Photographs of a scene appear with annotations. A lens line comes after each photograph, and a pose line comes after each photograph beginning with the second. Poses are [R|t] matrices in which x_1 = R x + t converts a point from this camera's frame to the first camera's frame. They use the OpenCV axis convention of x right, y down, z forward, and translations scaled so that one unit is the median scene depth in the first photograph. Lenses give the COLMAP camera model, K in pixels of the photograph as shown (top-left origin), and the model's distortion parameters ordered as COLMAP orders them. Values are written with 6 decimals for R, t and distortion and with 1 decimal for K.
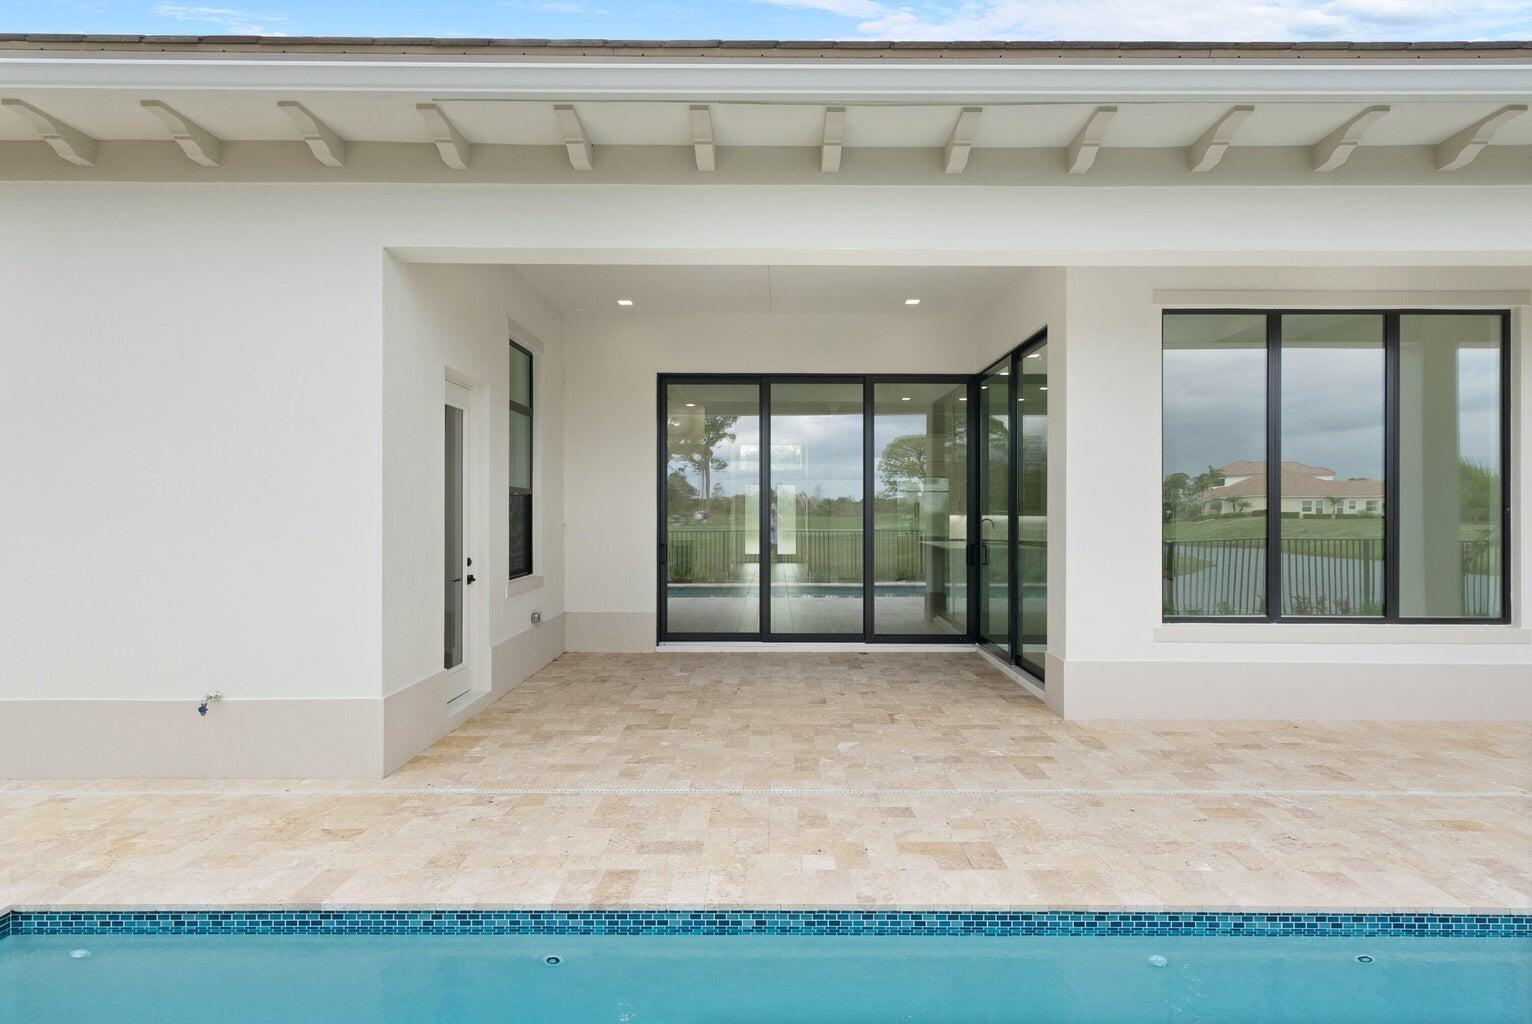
lens RADIAL K [[788.1, 0, 767.6], [0, 788.1, 509.2], [0, 0, 1]] dist [0.002684, 0.001372]
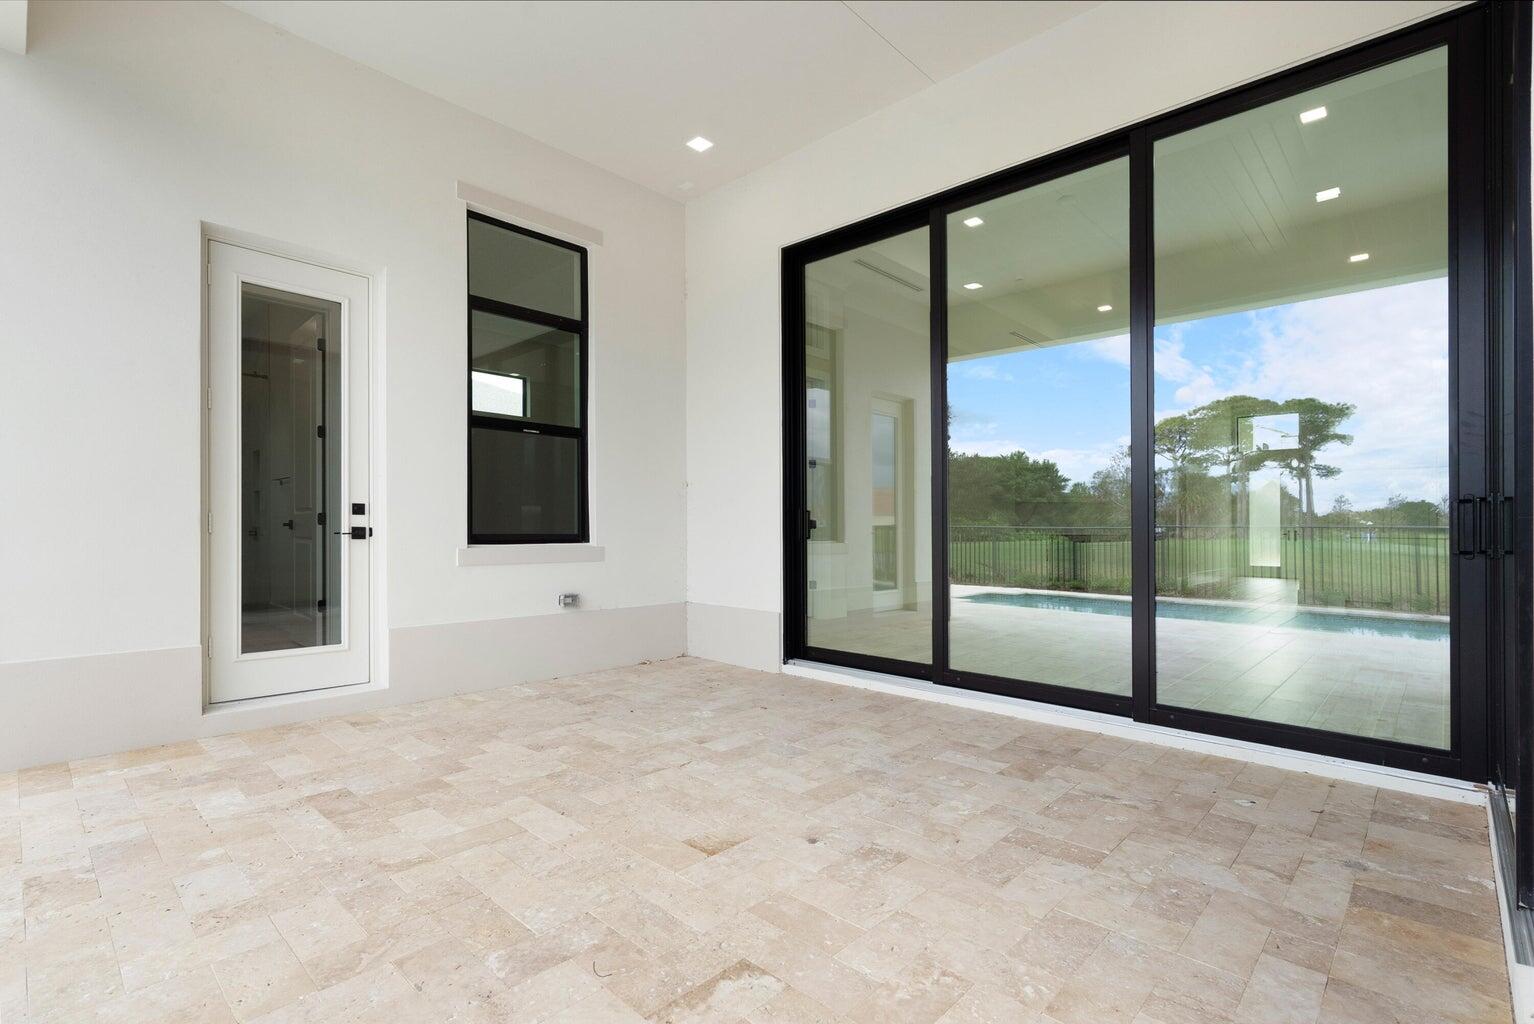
lens RADIAL K [[720.6, 0, 756.8], [0, 720.6, 523.4], [0, 0, 1]] dist [-0.020013, 0.000482]
pose [[0.740917, 0.008418, -0.671543, 0.348235], [-0.006492, 0.999964, 0.005373, 0.074551], [0.671565, 0.000379, 0.740946, 0.760459]]
